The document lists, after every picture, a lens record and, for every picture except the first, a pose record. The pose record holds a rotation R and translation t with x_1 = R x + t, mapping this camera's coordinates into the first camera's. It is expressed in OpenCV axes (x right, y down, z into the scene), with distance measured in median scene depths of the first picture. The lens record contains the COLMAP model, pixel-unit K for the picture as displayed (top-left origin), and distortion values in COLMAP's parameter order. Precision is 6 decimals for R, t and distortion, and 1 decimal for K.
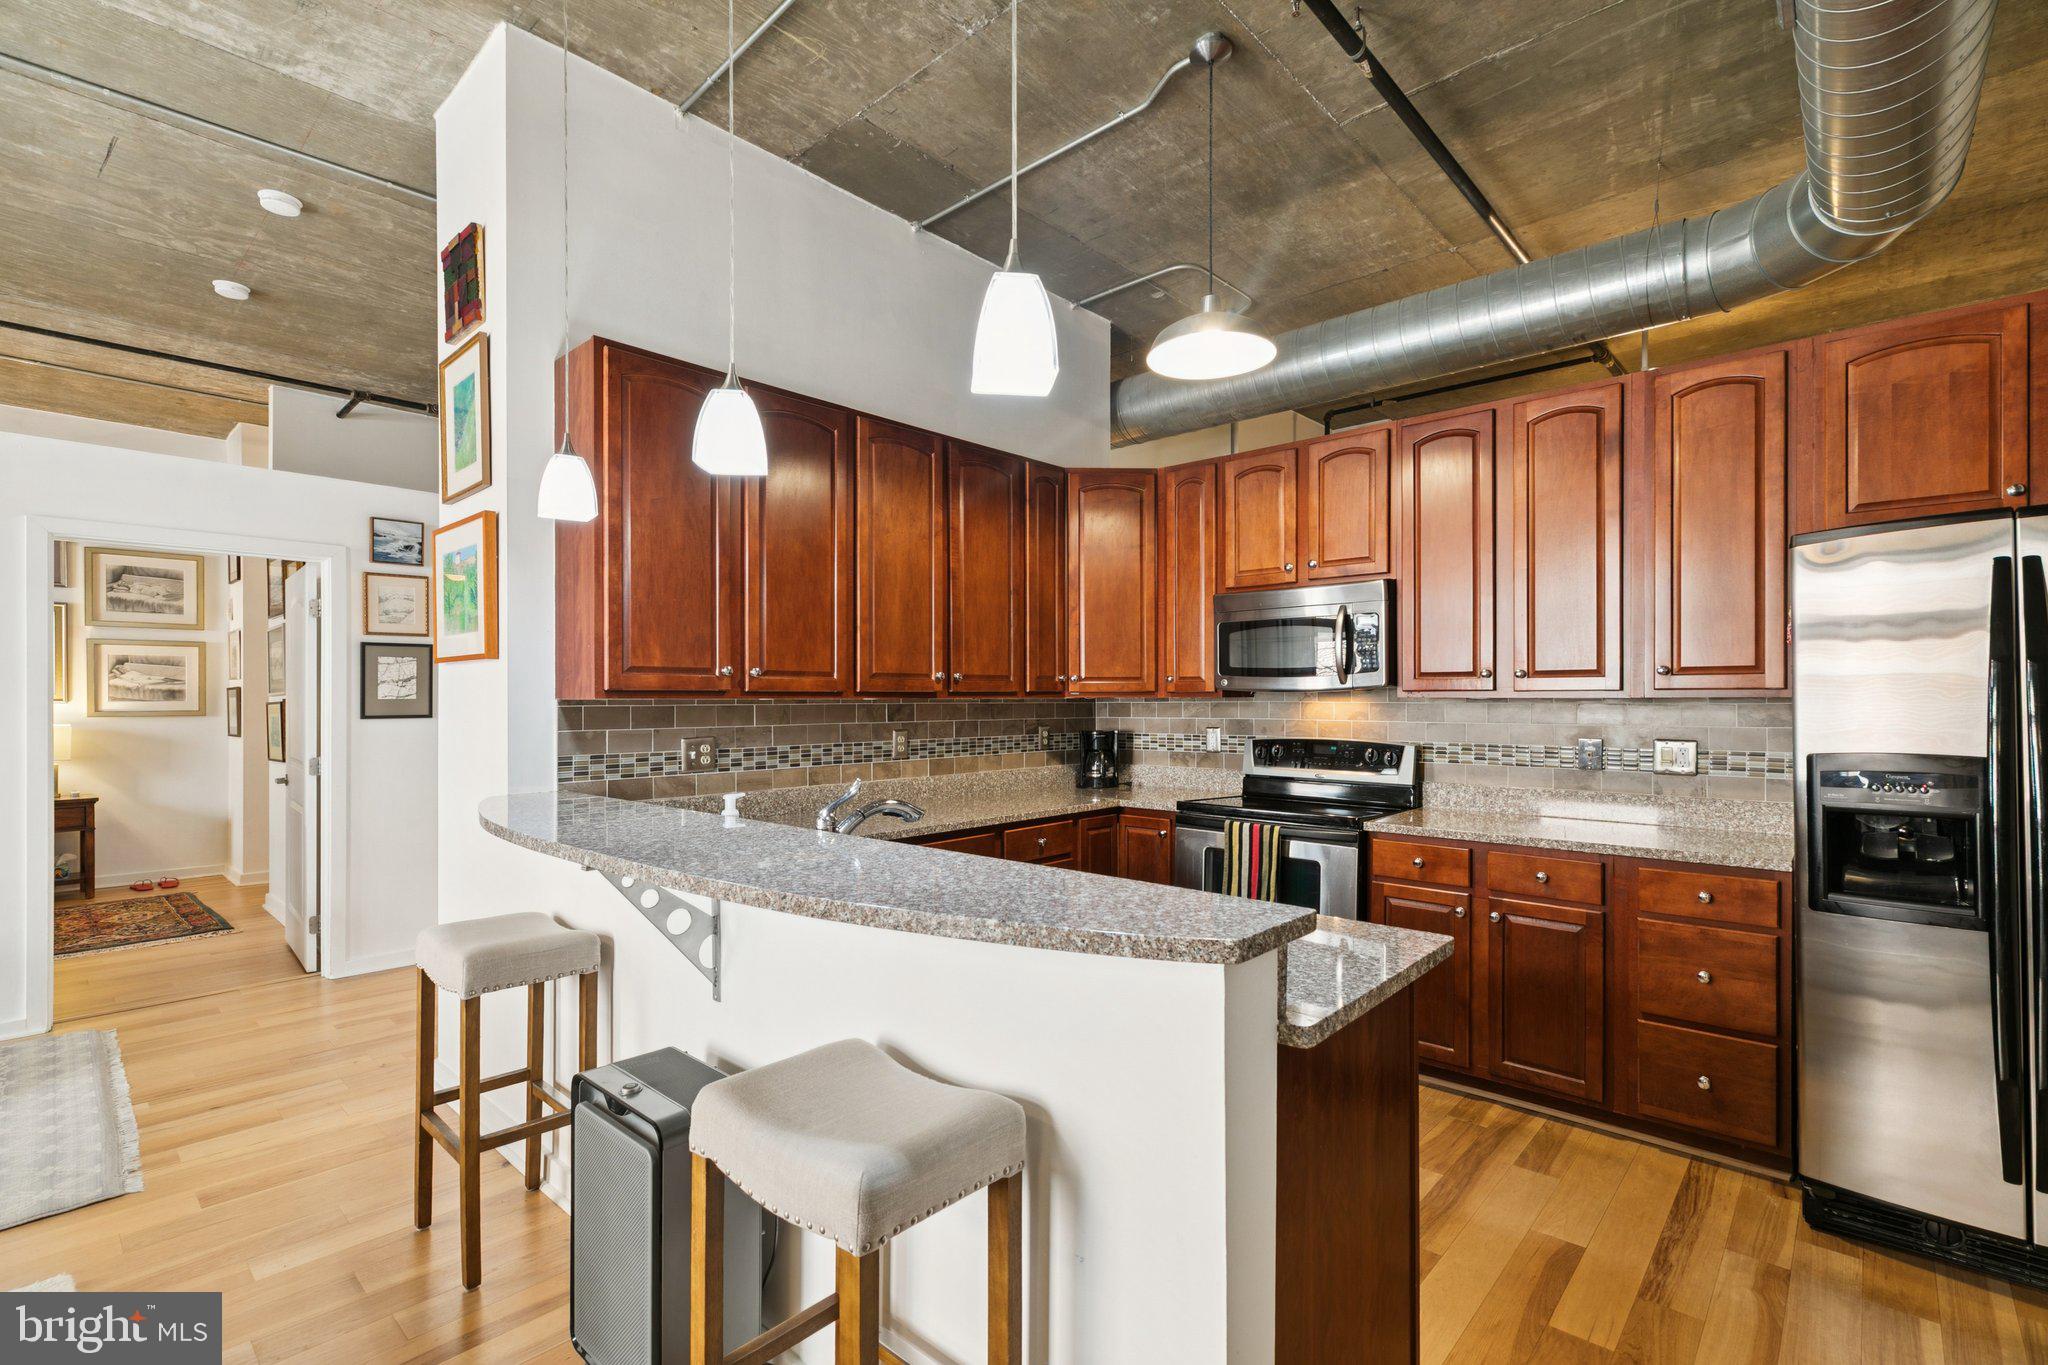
lens RADIAL K [[925.9, 0, 1031.7], [0, 925.9, 698.2], [0, 0, 1]] dist [0.008147, -0.001376]
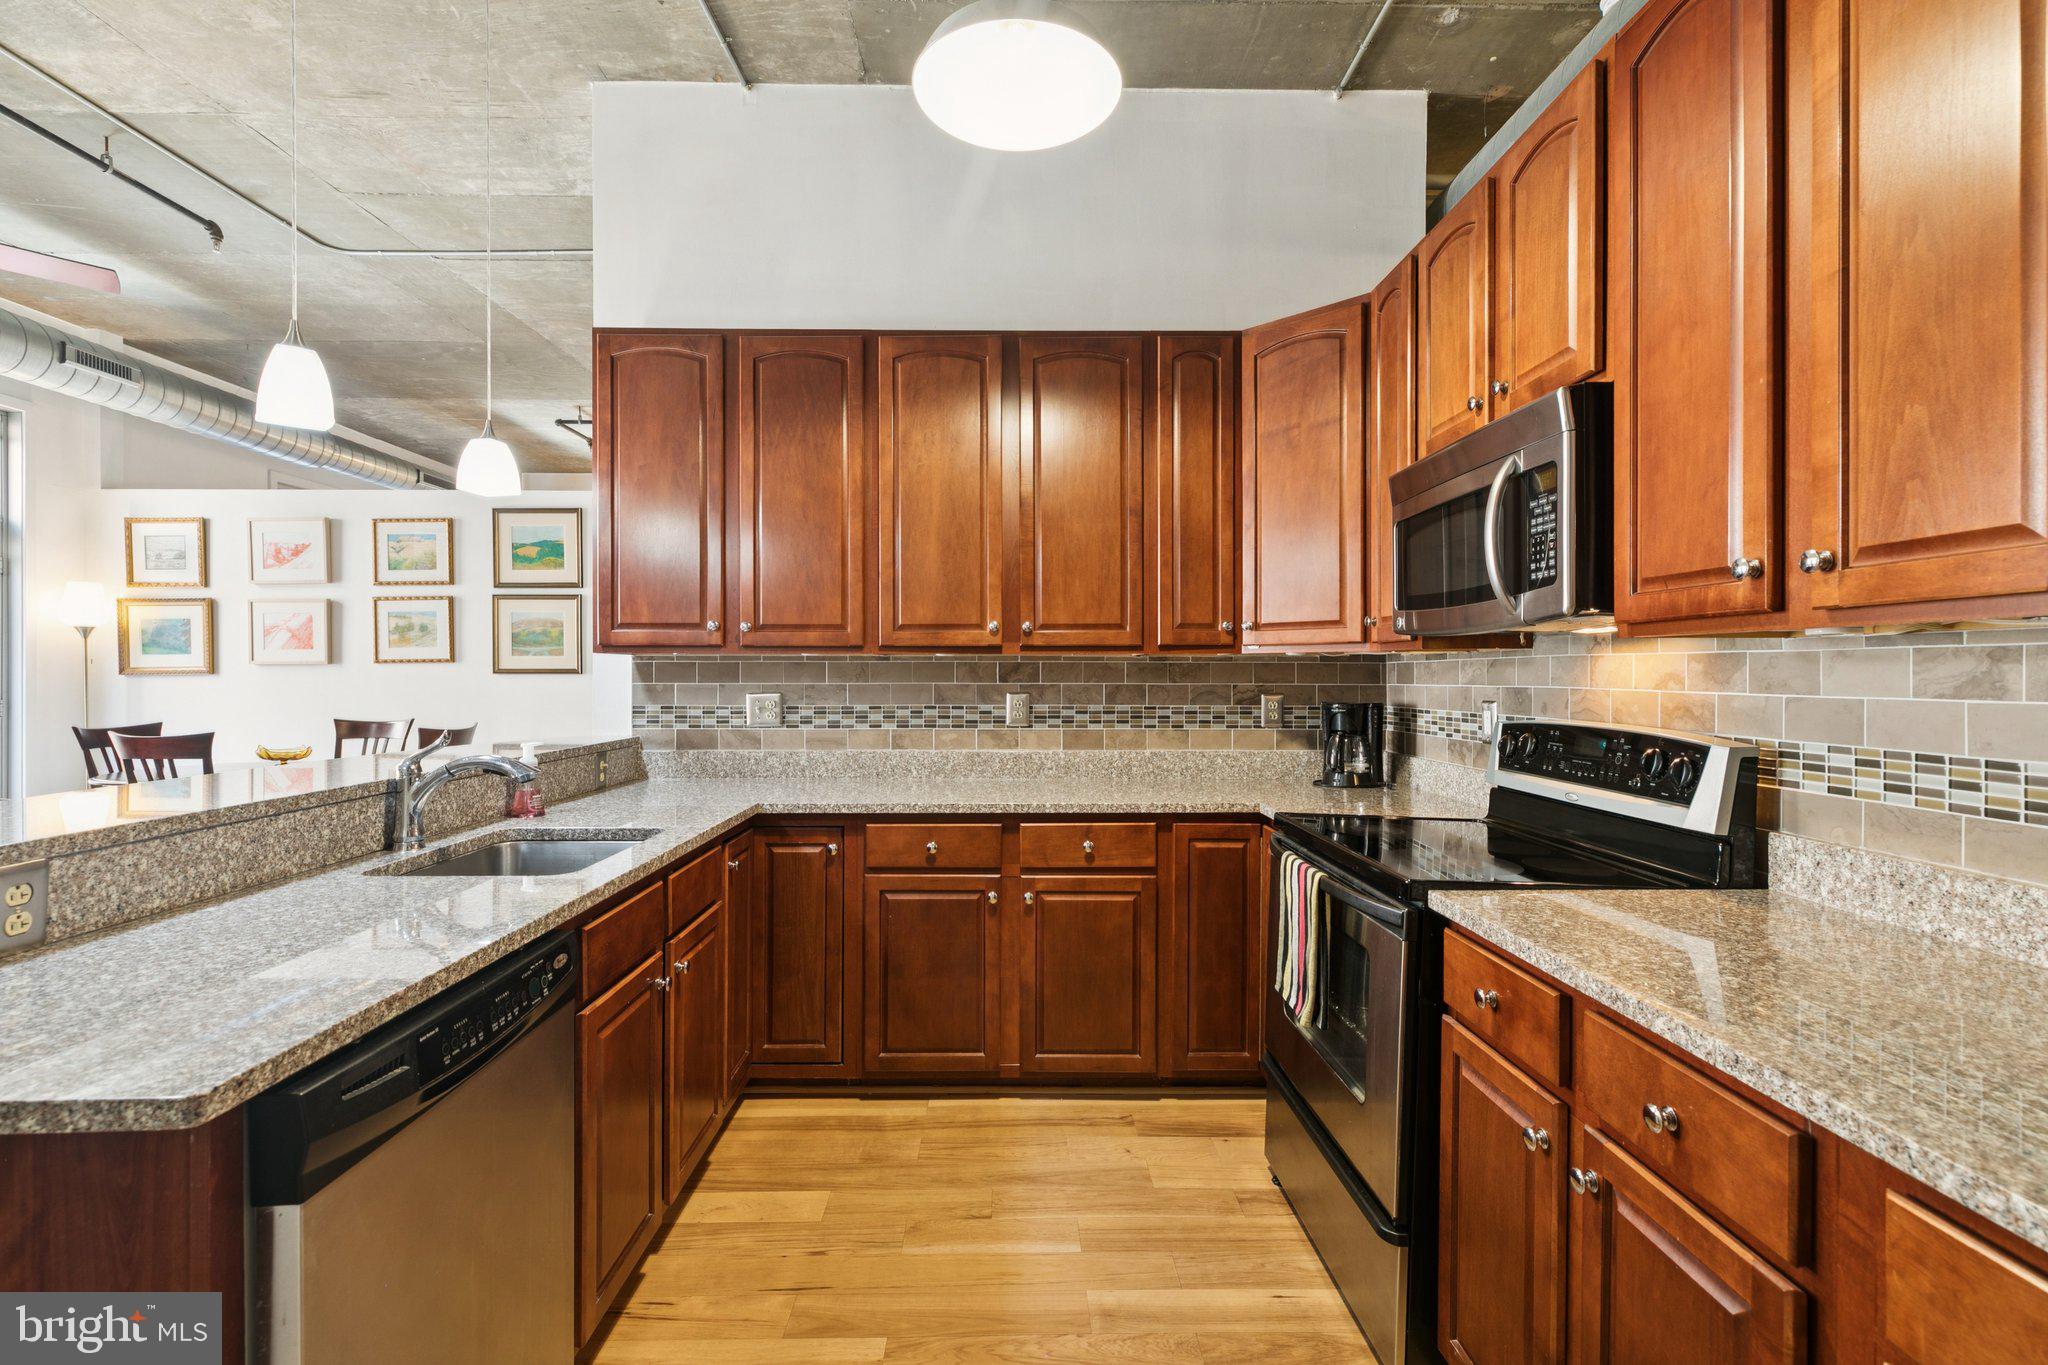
lens RADIAL K [[925.9, 0, 1015.1], [0, 925.9, 672.6], [0, 0, 1]] dist [0.008147, -0.001376]
pose [[0.679821, 0.002088, -0.733375, 0.535954], [-0.000852, 0.999998, 0.002057, 0.016012], [0.733377, -0.000774, 0.679821, 0.475108]]
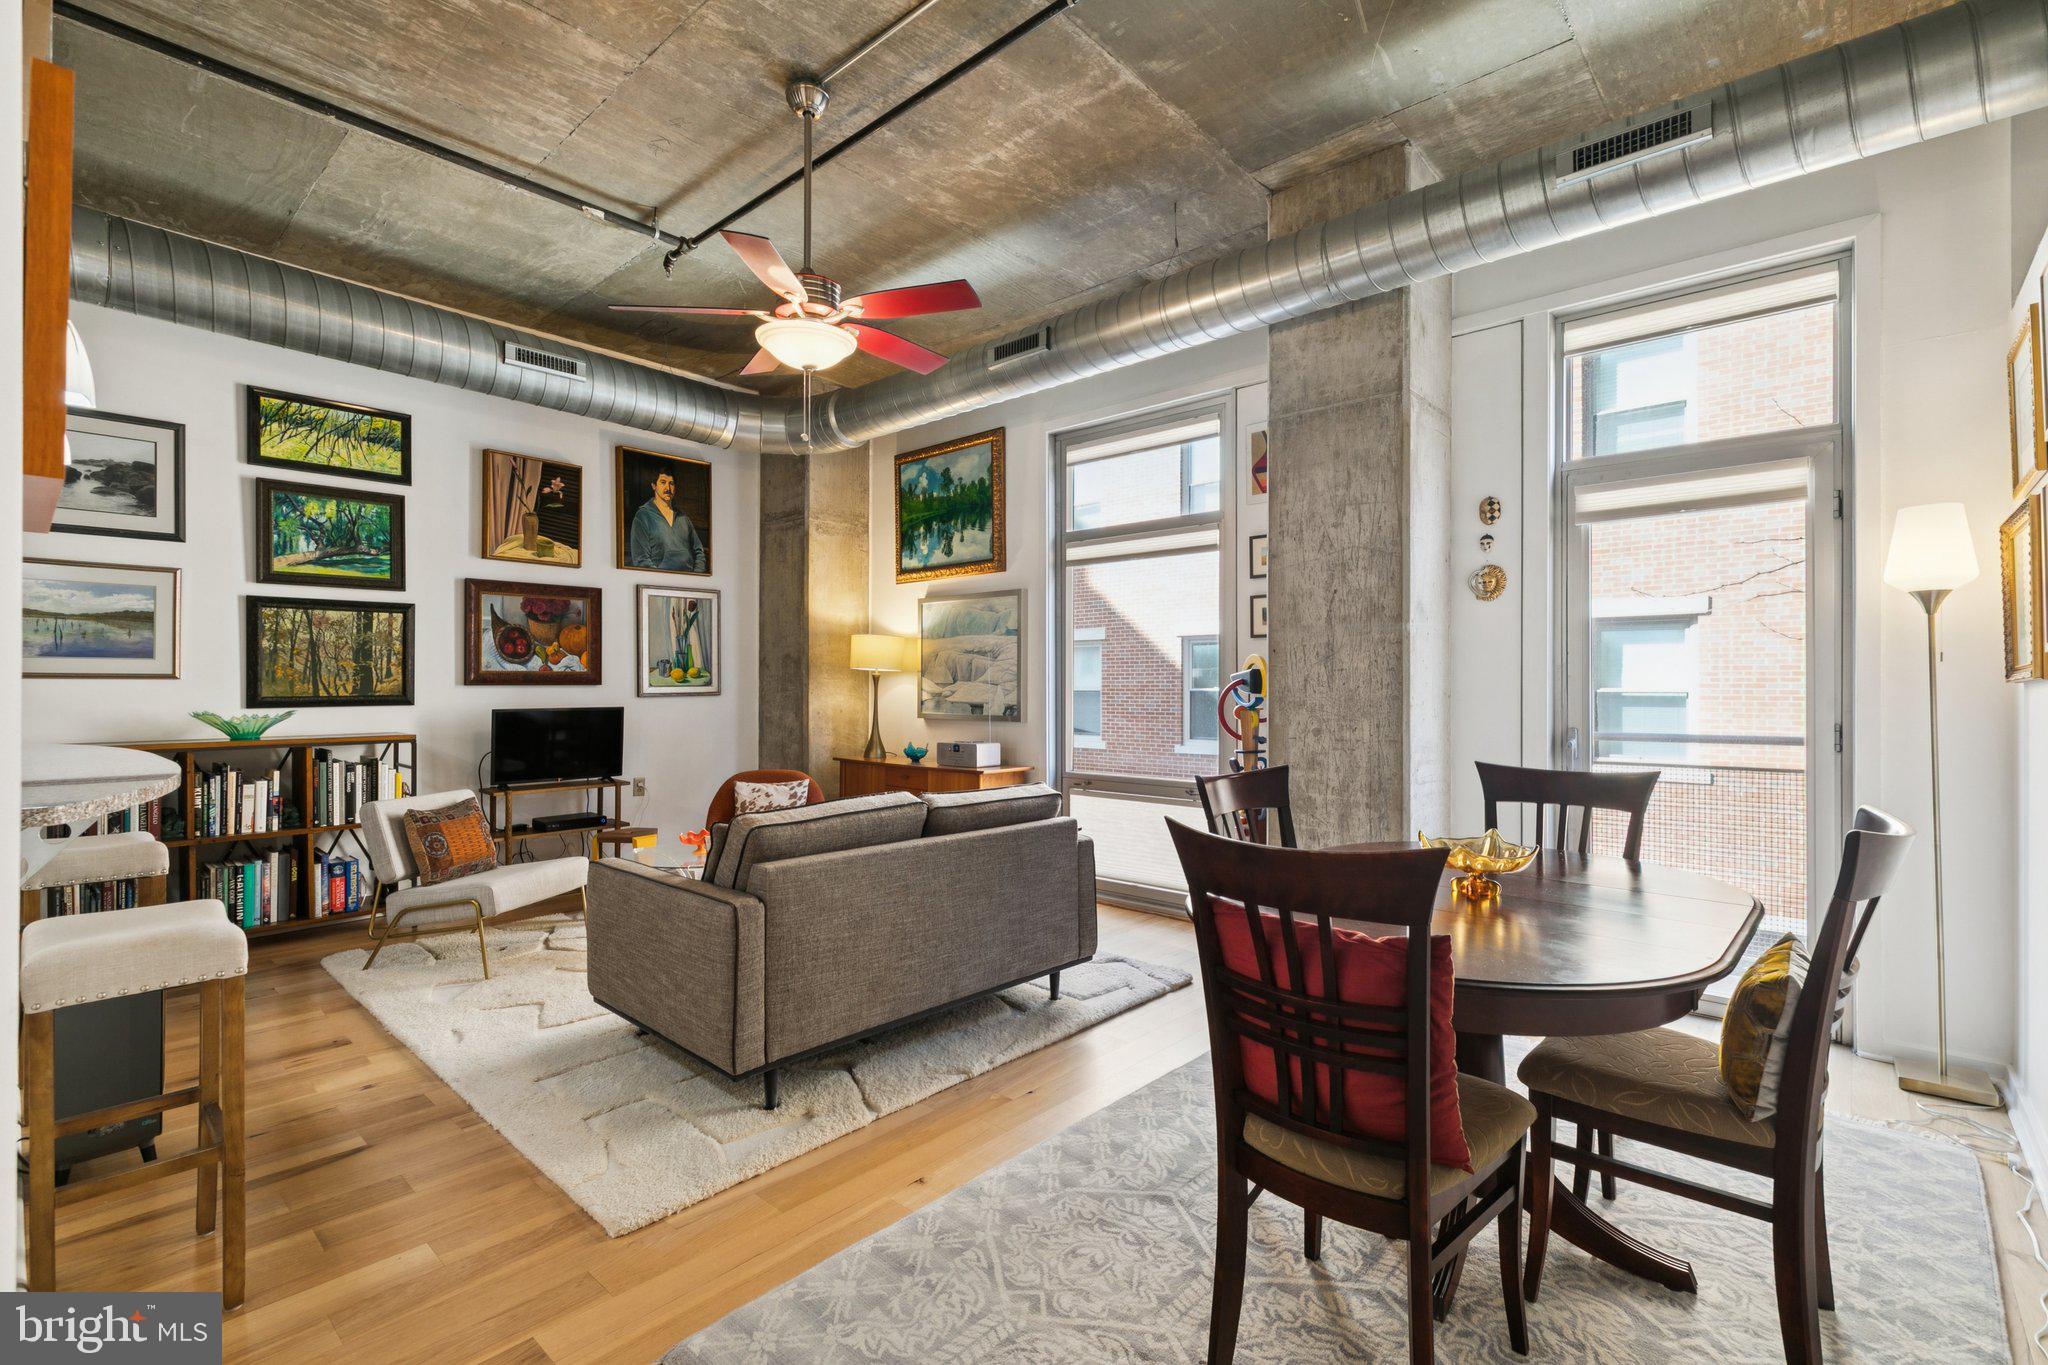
lens RADIAL K [[925.9, 0, 1026.6], [0, 925.9, 682.0], [0, 0, 1]] dist [0.008147, -0.001376]
pose [[-0.999953, 0.000394, -0.009669, -0.889923], [0.000486, 0.999954, -0.009543, 0.032108], [0.009665, -0.009547, -0.999908, 1.220590]]
